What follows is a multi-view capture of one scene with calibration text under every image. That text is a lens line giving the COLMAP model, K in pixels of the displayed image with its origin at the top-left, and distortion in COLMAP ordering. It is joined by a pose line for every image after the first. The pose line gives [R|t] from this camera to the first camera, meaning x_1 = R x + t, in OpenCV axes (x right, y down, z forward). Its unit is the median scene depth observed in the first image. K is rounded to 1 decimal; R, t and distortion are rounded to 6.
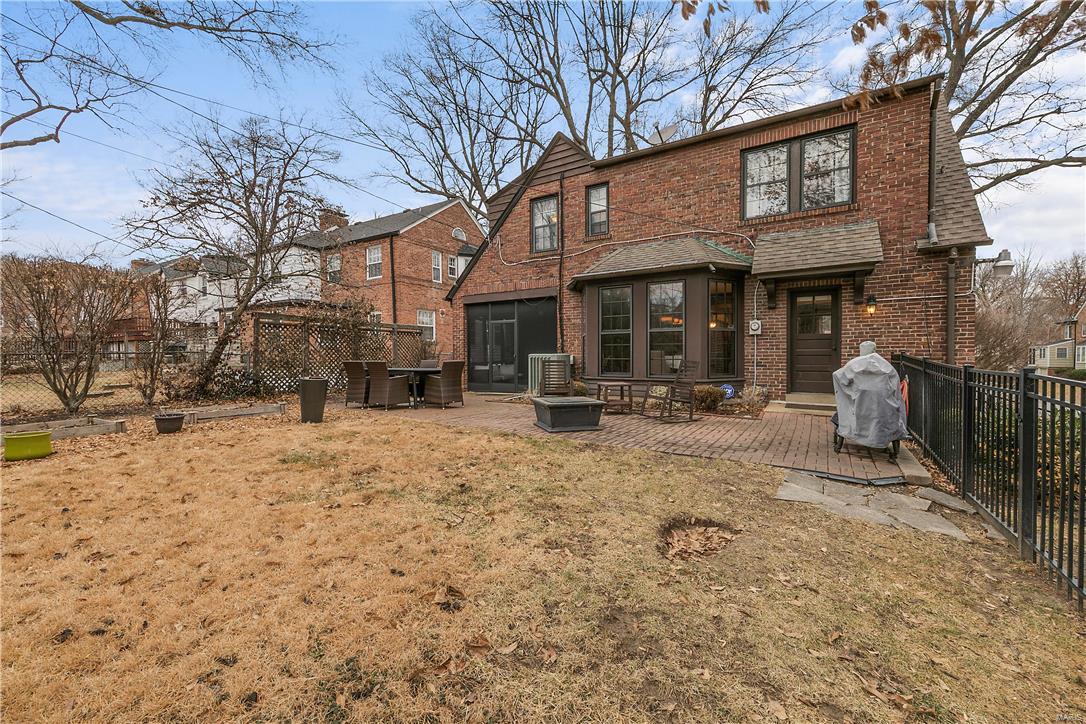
lens RADIAL K [[479.1, 0, 543.0], [0, 479.1, 362.0], [0, 0, 1]] dist [0.001392, -0.000283]
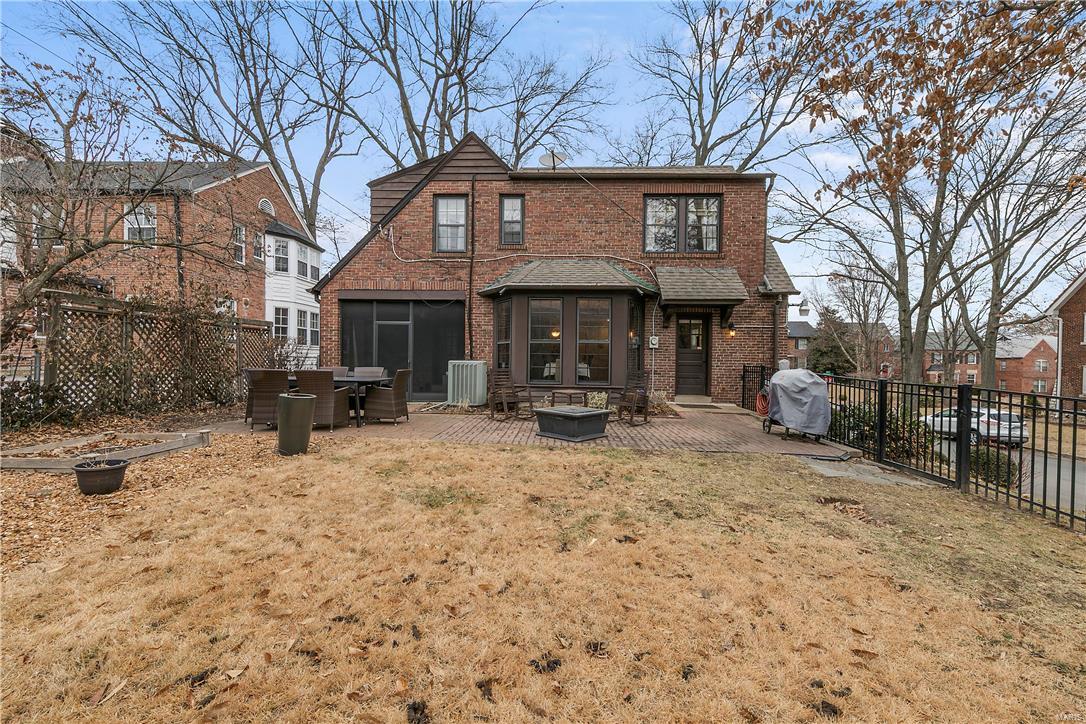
lens RADIAL K [[479.1, 0, 543.0], [0, 479.1, 362.0], [0, 0, 1]] dist [0.001392, -0.000283]
pose [[0.842044, 0.010146, 0.539314, -0.382268], [-0.011004, 0.999938, -0.001630, -0.014509], [-0.539297, -0.004562, 0.842103, 0.107976]]
